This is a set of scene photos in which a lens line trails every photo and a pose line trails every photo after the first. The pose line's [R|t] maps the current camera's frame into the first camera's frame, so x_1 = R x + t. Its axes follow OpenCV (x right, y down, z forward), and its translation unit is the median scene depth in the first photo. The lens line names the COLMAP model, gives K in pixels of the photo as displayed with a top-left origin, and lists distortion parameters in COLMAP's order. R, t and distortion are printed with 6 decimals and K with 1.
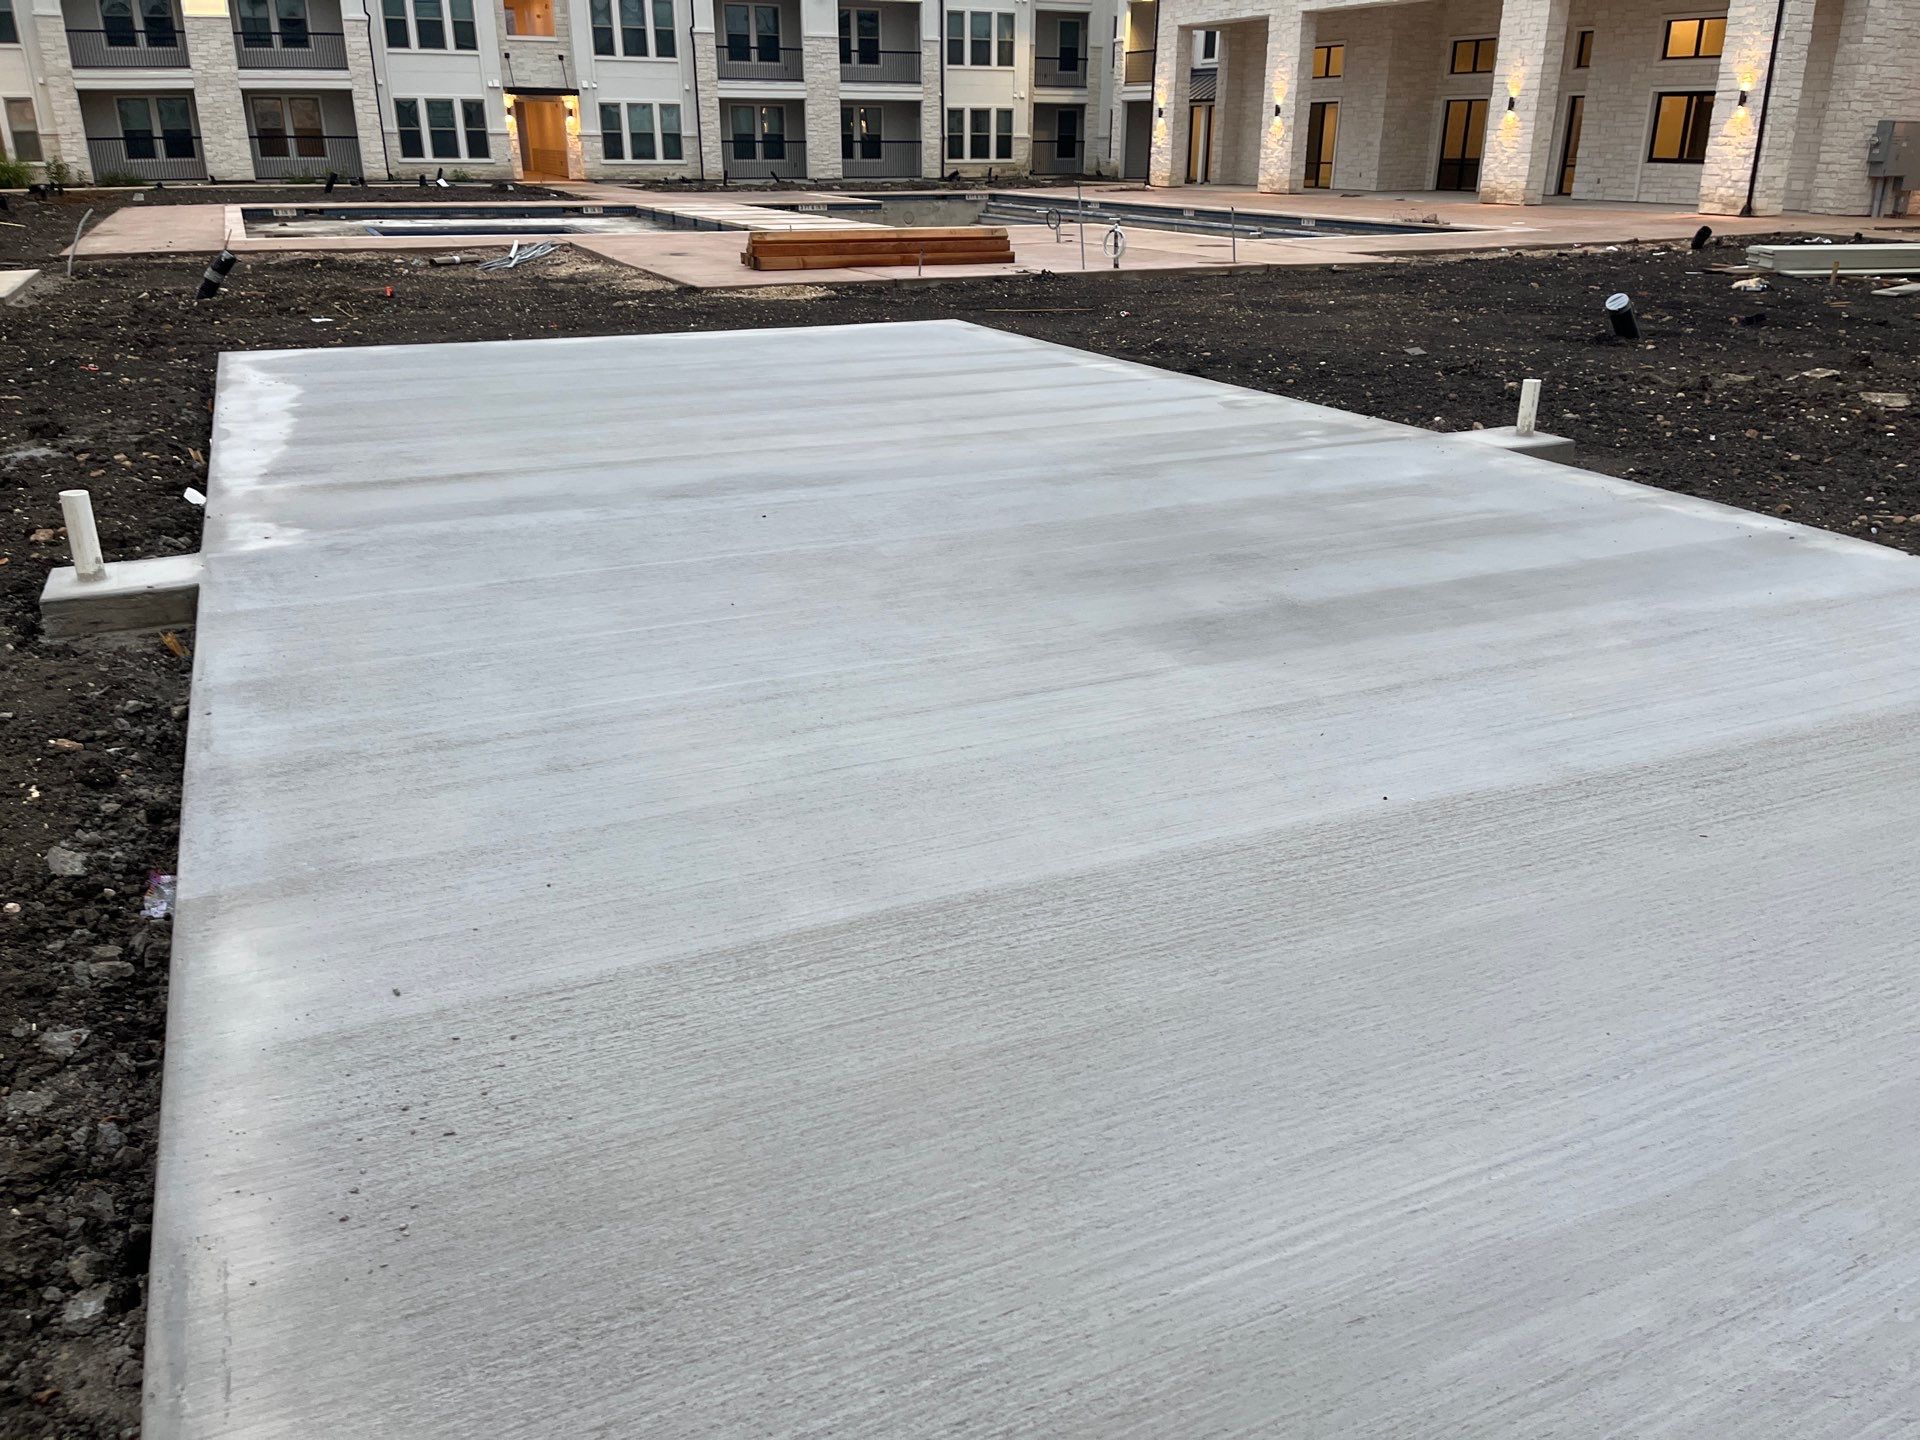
lens RADIAL K [[1466.3, 0, 1034.2], [0, 1466.3, 772.2], [0, 0, 1]] dist [0.064992, -0.077482]
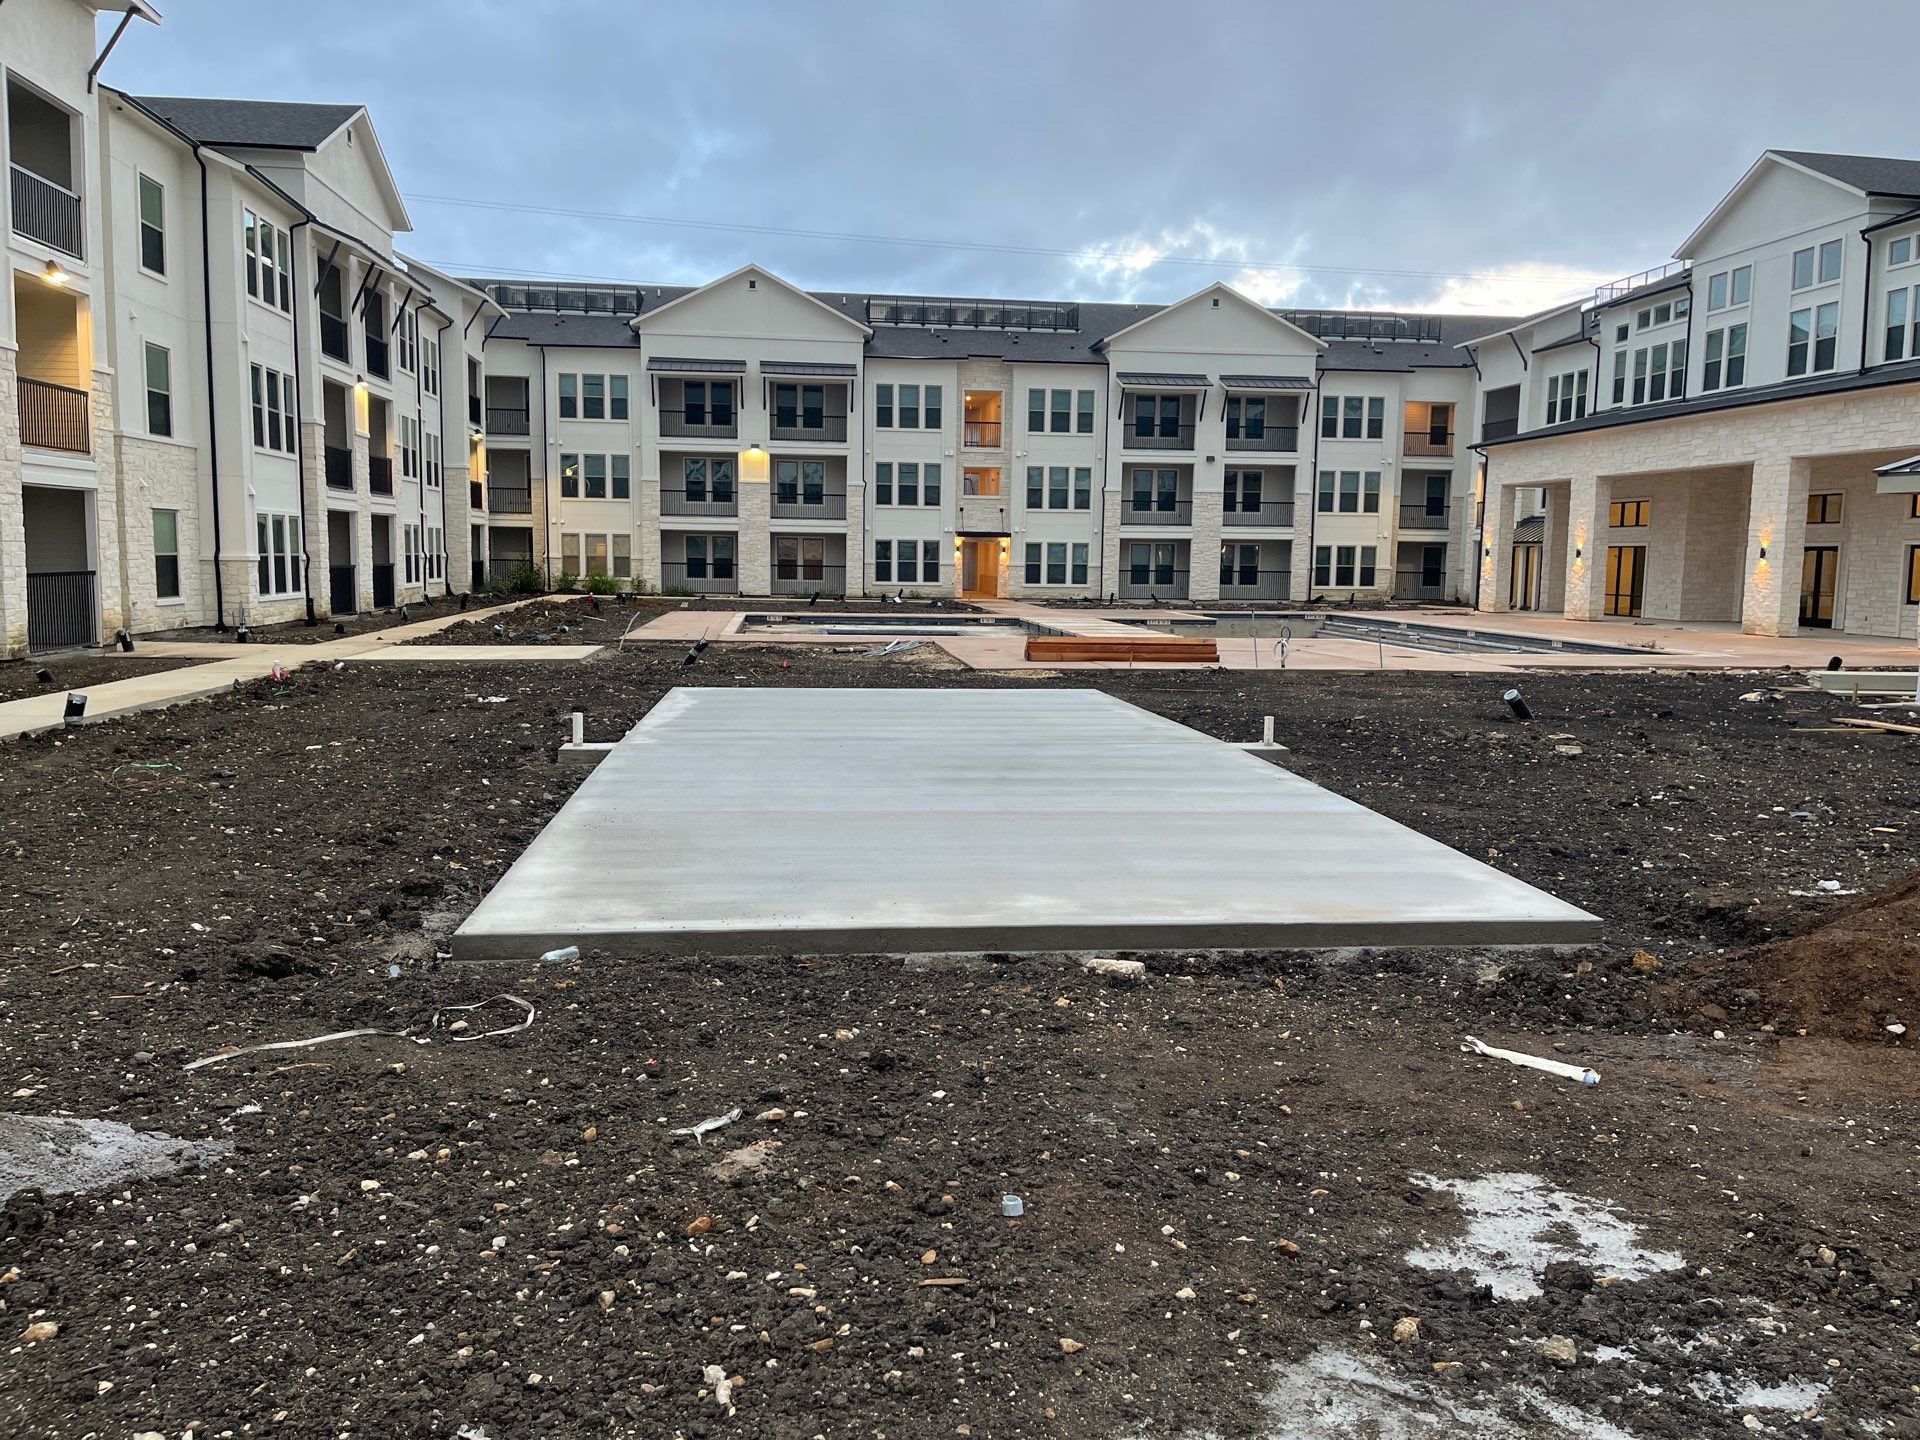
lens RADIAL K [[1466.3, 0, 973.7], [0, 1466.3, 719.1], [0, 0, 1]] dist [0.064992, -0.077482]
pose [[0.946140, 0.045620, -0.320528, 0.075094], [-0.137910, 0.952501, -0.271520, 0.038449], [0.292917, 0.301100, 0.907490, -0.103968]]
